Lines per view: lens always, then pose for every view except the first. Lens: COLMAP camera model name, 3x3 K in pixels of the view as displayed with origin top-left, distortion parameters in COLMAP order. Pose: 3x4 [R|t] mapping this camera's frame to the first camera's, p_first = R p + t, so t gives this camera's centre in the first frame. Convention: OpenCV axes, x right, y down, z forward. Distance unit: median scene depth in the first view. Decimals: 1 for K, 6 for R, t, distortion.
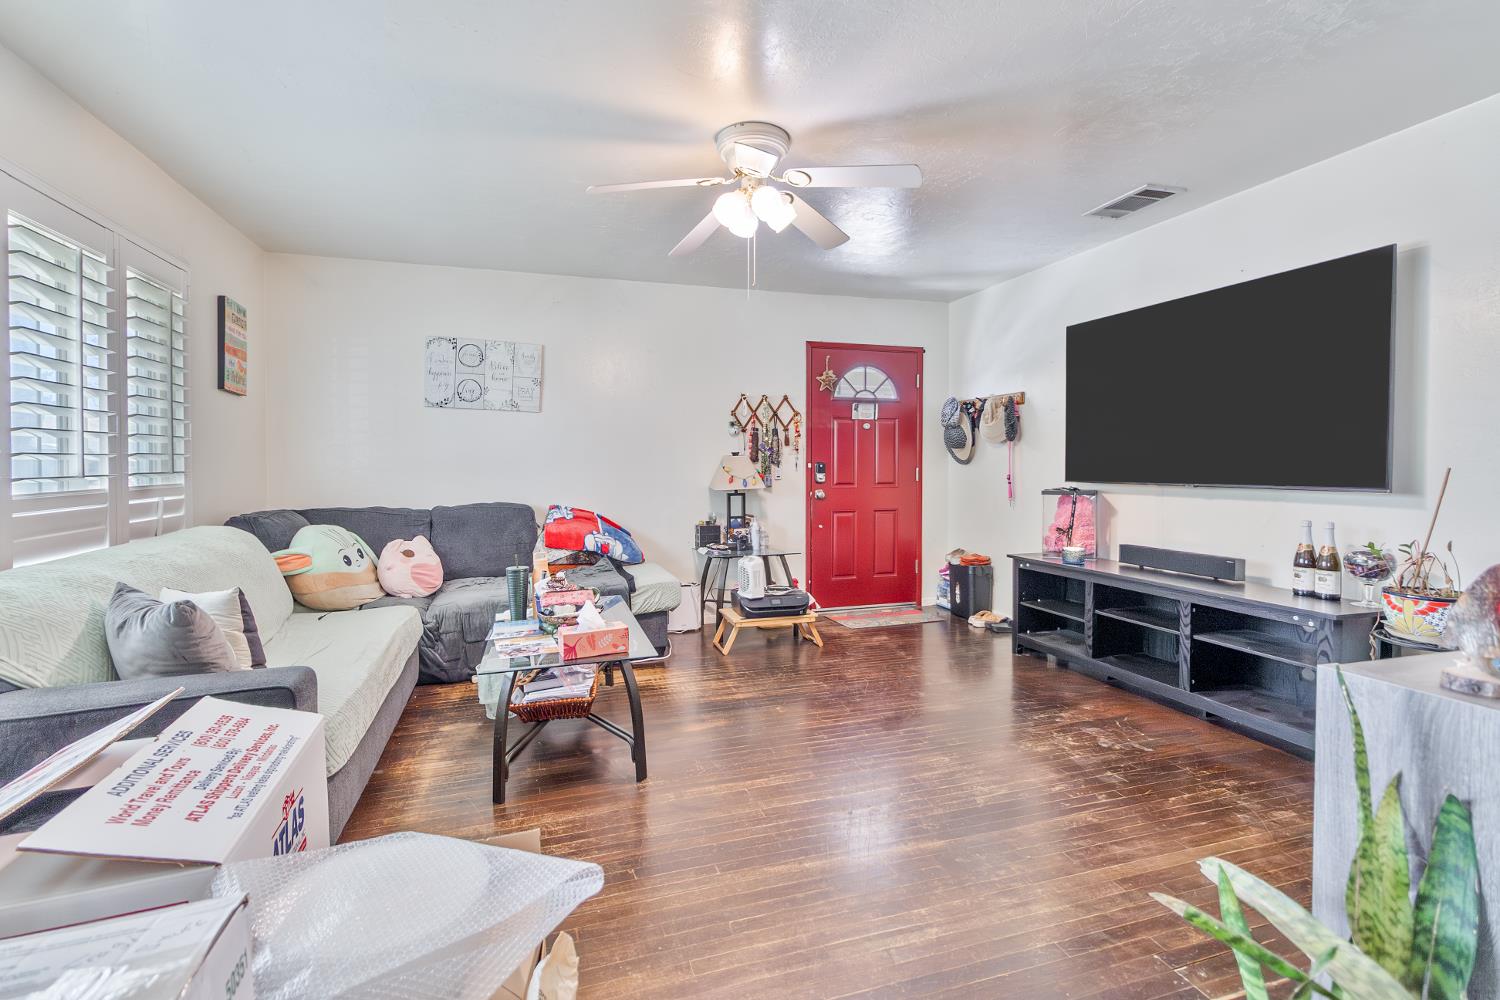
lens RADIAL K [[692.4, 0, 746.9], [0, 692.4, 488.1], [0, 0, 1]] dist [-0.000085, -0.000107]
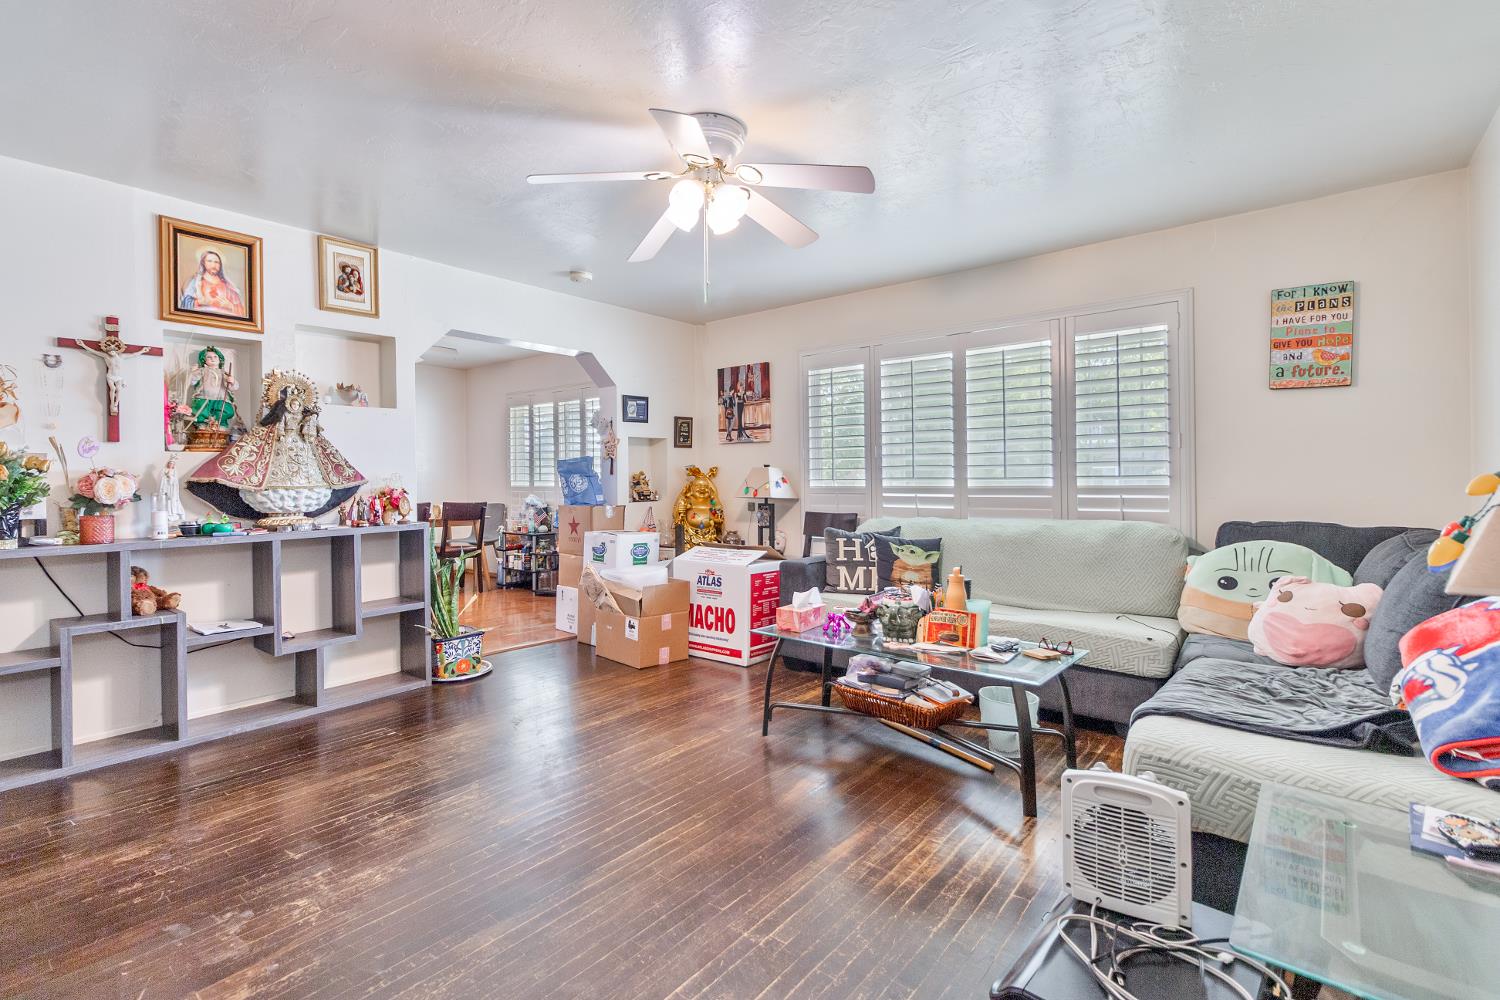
lens RADIAL K [[692.4, 0, 746.9], [0, 692.4, 488.1], [0, 0, 1]] dist [-0.000085, -0.000107]
pose [[-0.839439, 0.020234, -0.543077, 0.284653], [-0.009512, 0.998607, 0.051909, -0.037180], [0.543371, 0.048740, -0.838077, 1.078307]]
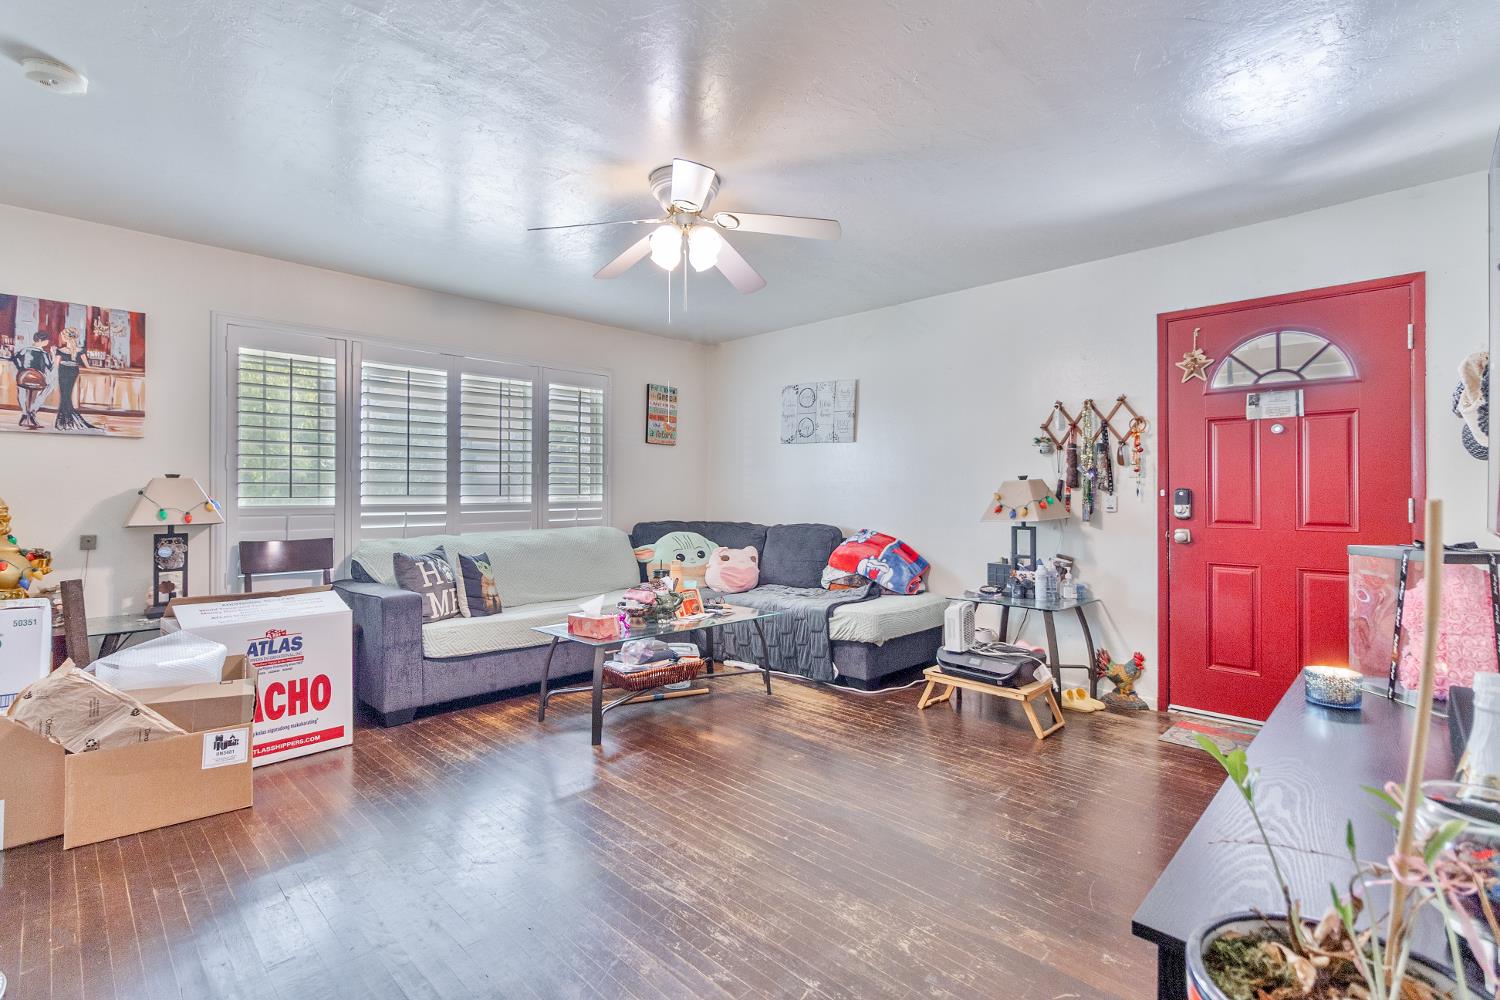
lens RADIAL K [[690.5, 0, 744.0], [0, 690.5, 499.4], [0, 0, 1]] dist [-0.000599, 0.000035]
pose [[0.463370, 0.012071, -0.886083, 0.574634], [-0.036106, 0.999334, -0.005267, -0.008769], [0.885429, 0.034433, 0.463497, 0.356739]]
